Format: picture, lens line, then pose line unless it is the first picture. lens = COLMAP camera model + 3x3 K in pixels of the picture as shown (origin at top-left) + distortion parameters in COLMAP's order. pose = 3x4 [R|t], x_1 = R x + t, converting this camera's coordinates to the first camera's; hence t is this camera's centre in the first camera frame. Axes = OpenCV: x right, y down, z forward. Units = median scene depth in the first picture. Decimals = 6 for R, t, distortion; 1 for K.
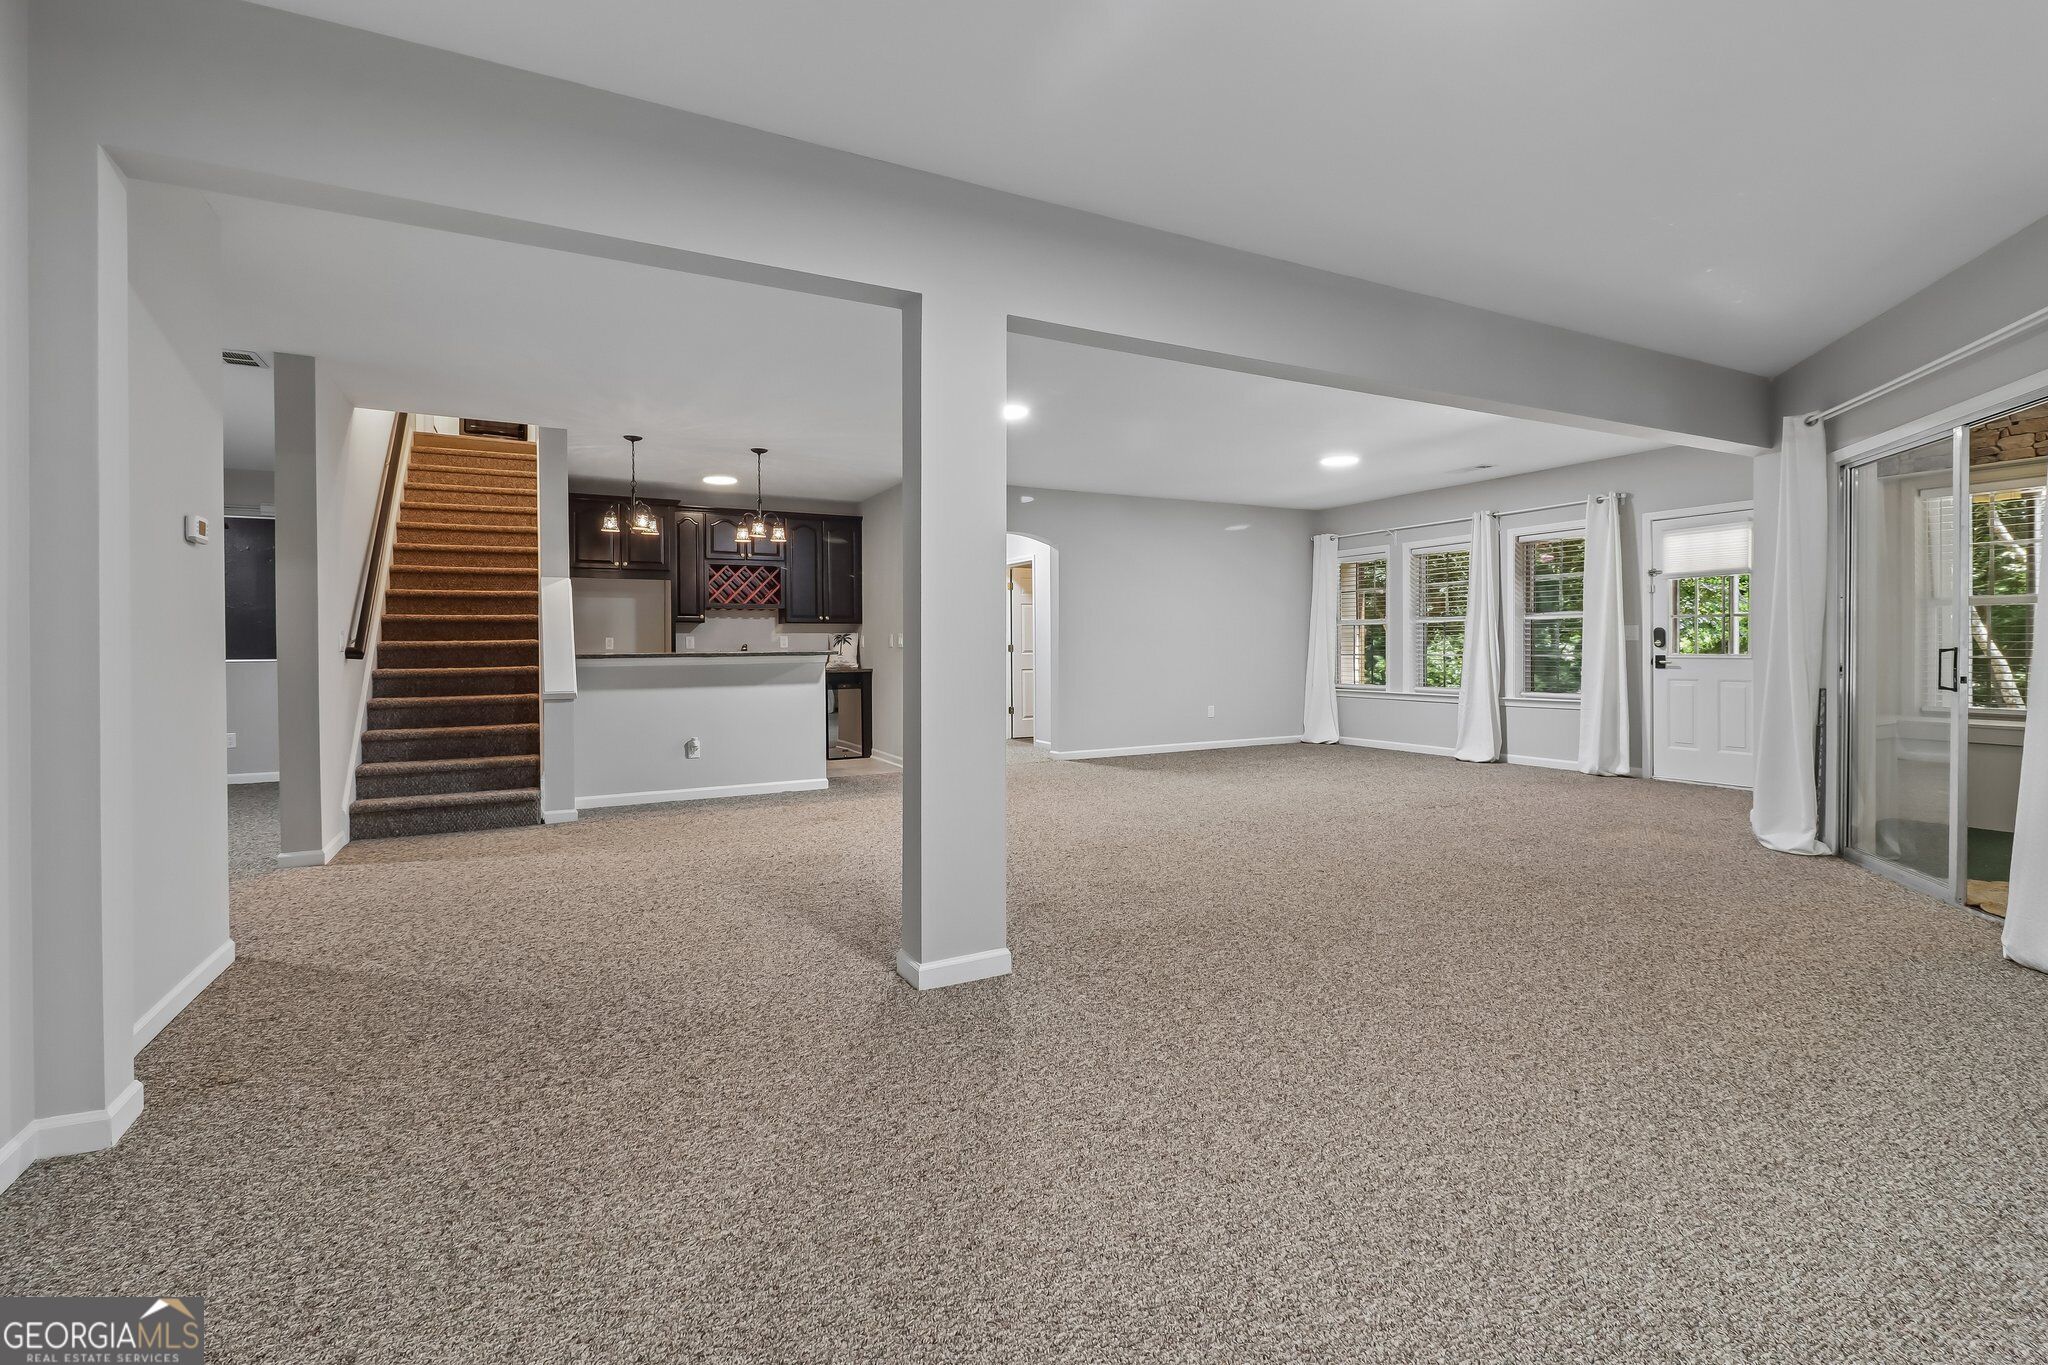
lens RADIAL K [[949.6, 0, 1023.6], [0, 949.6, 649.4], [0, 0, 1]] dist [0.016563, -0.013562]
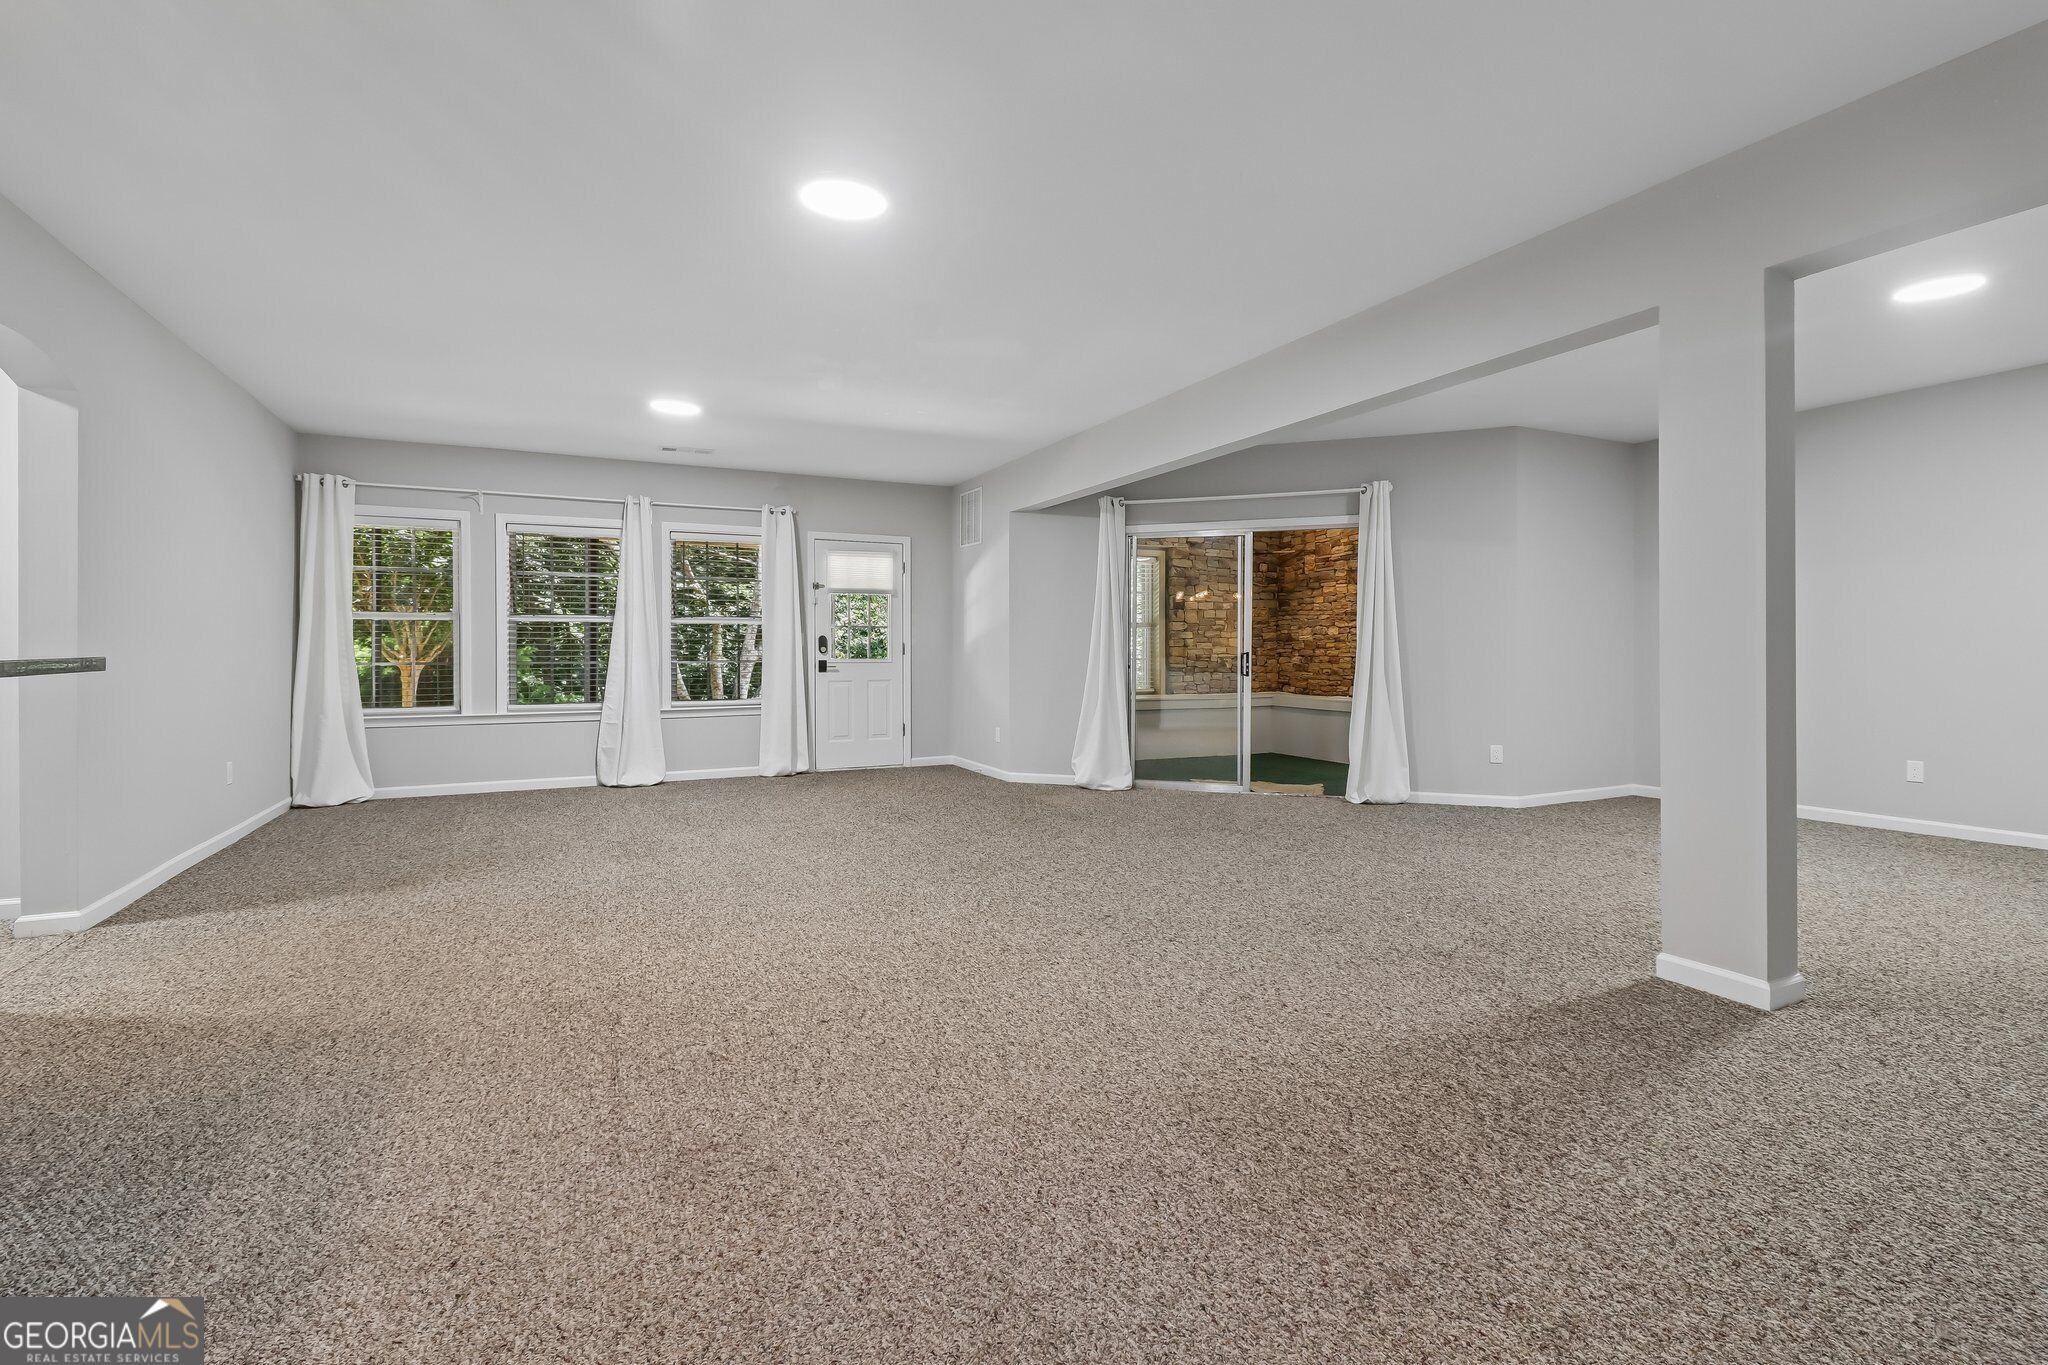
lens RADIAL K [[949.6, 0, 1023.6], [0, 949.6, 649.4], [0, 0, 1]] dist [0.016563, -0.013562]
pose [[0.016614, 0.007545, 0.999834, -0.430125], [0.002063, 0.999969, -0.007580, 0.002129], [-0.999860, 0.002189, 0.016598, 0.720473]]
